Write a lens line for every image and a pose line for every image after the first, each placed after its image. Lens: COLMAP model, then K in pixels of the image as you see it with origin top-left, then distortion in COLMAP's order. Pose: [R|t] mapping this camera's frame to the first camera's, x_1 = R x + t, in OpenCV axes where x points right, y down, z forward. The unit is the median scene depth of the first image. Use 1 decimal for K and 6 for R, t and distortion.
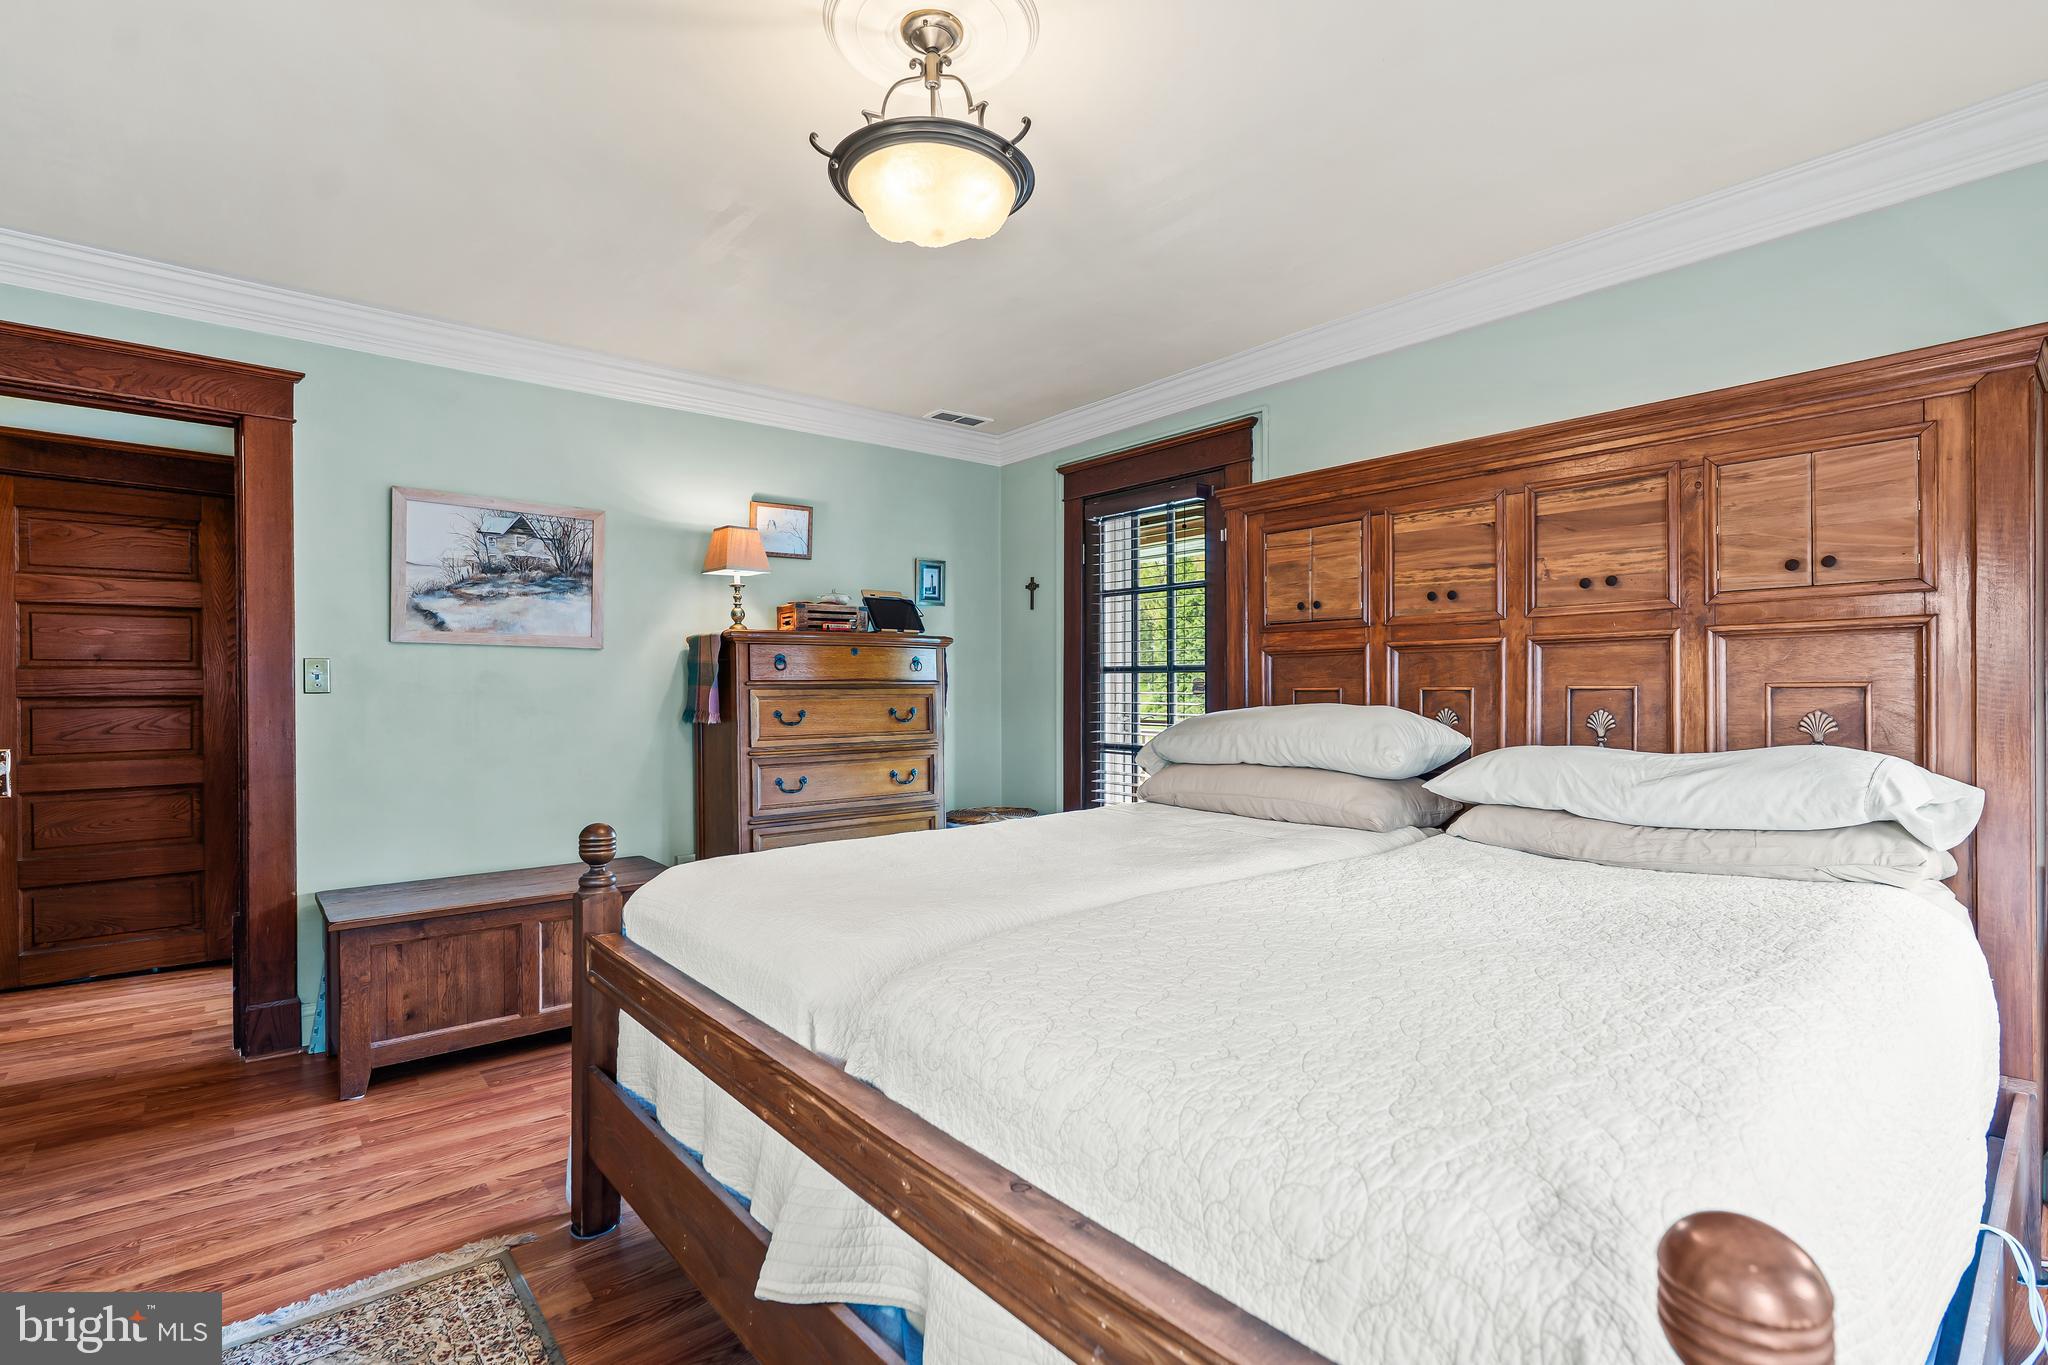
lens RADIAL K [[941.6, 0, 1021.0], [0, 941.6, 693.0], [0, 0, 1]] dist [-0.006190, 0.001801]
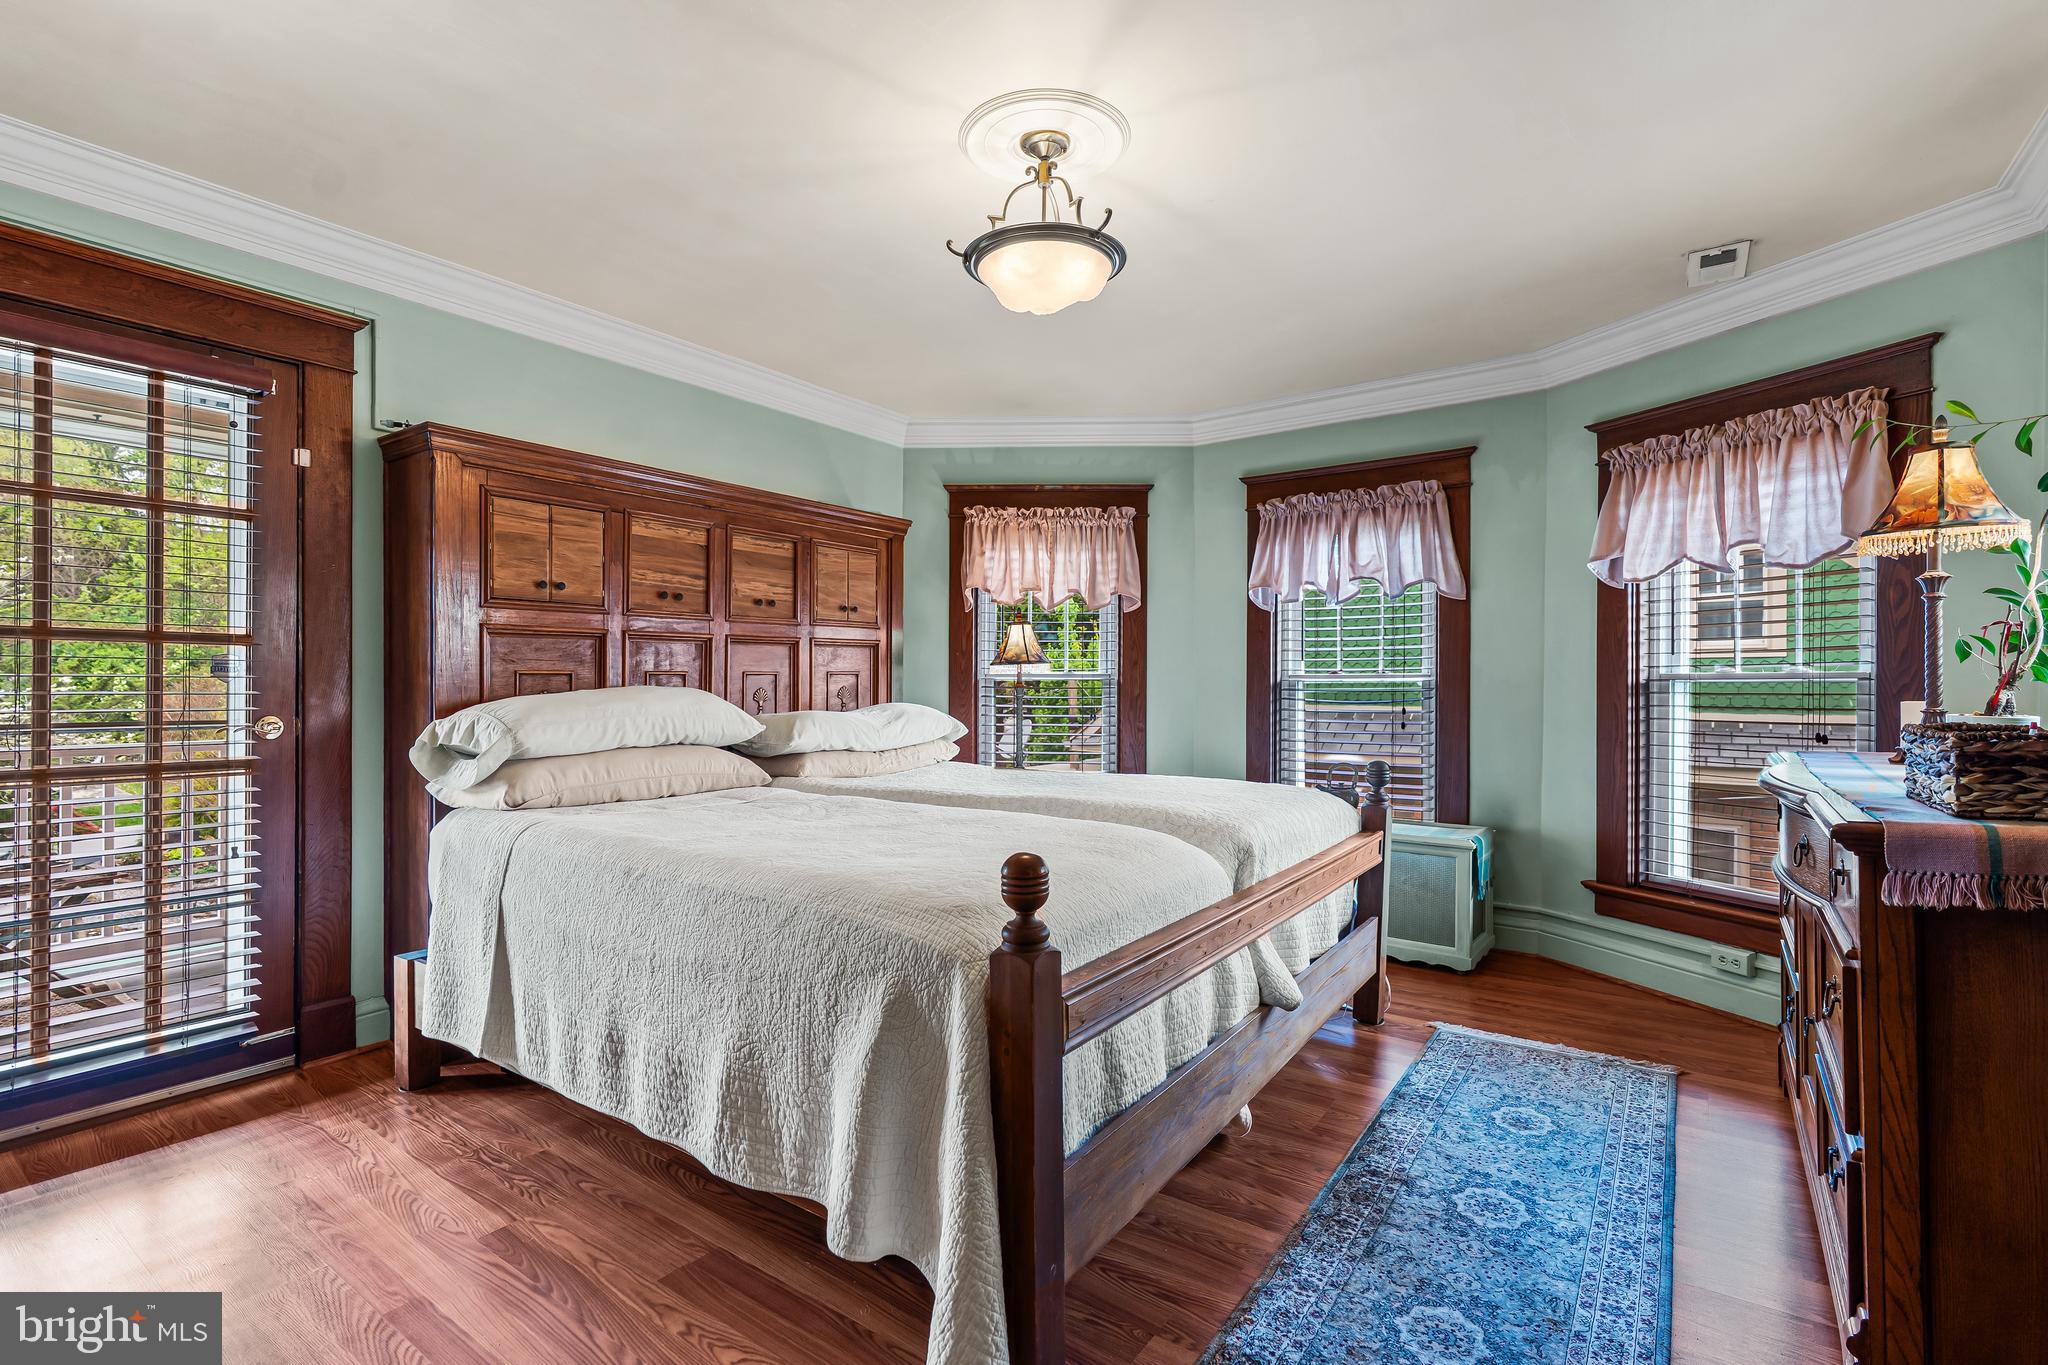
lens RADIAL K [[941.6, 0, 1031.4], [0, 941.6, 677.2], [0, 0, 1]] dist [-0.006190, 0.001801]
pose [[-0.255594, 0.005773, 0.966767, -0.841651], [0.002476, 0.999983, -0.005317, 0.008397], [-0.966781, 0.001035, -0.255604, 0.865933]]
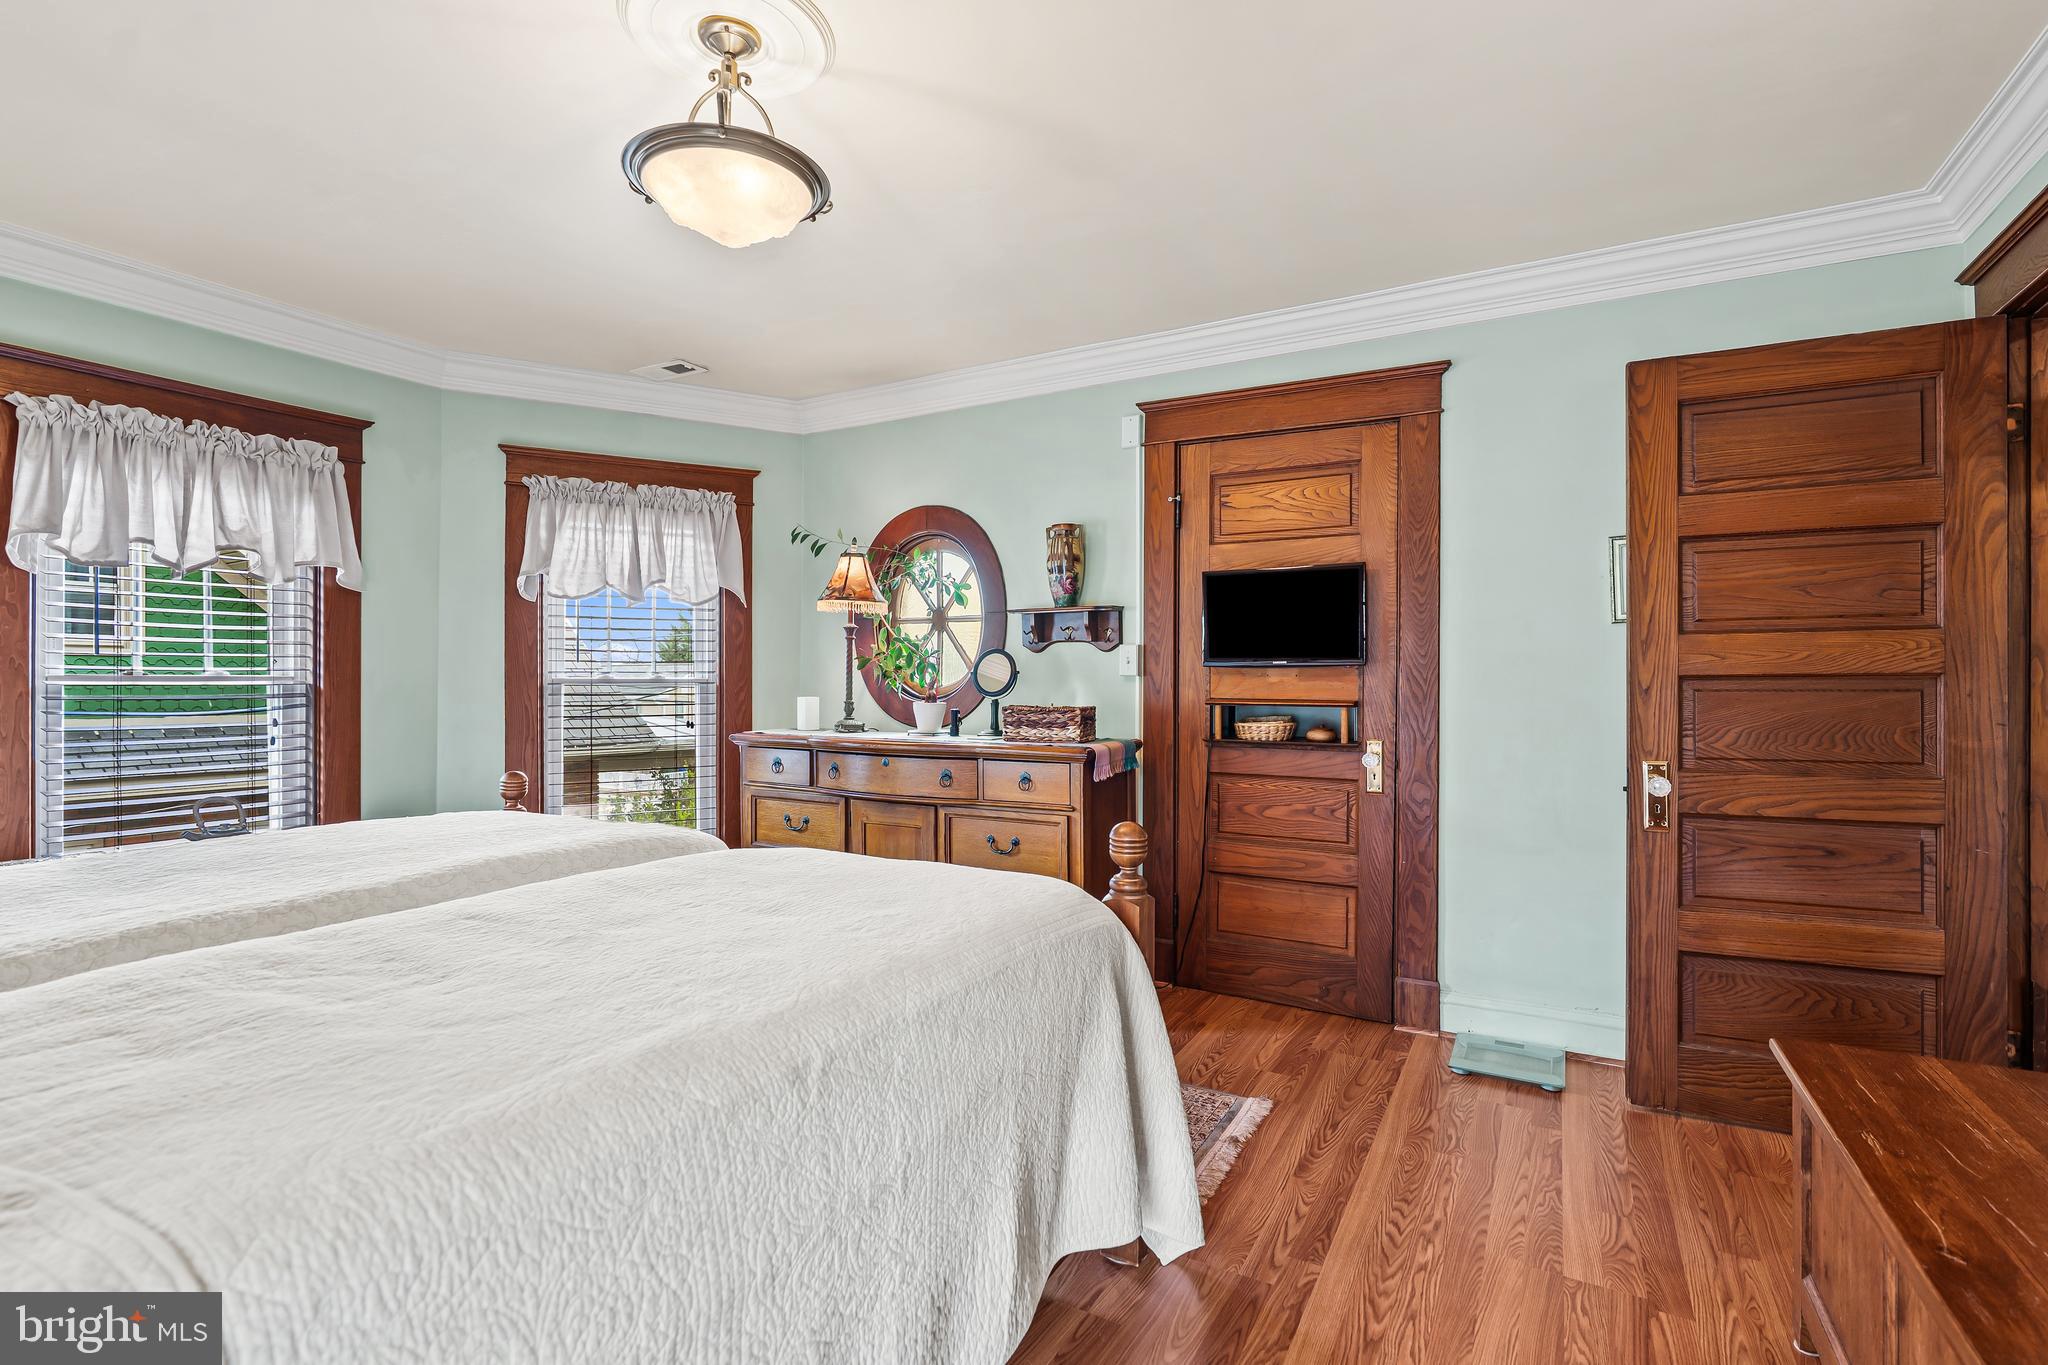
lens RADIAL K [[941.6, 0, 1006.0], [0, 941.6, 682.6], [0, 0, 1]] dist [-0.006190, 0.001801]
pose [[-0.942041, 0.000759, -0.335497, -0.023973], [0.000226, 0.999999, 0.001628, 0.003659], [0.335498, 0.001458, -0.942040, 1.339865]]
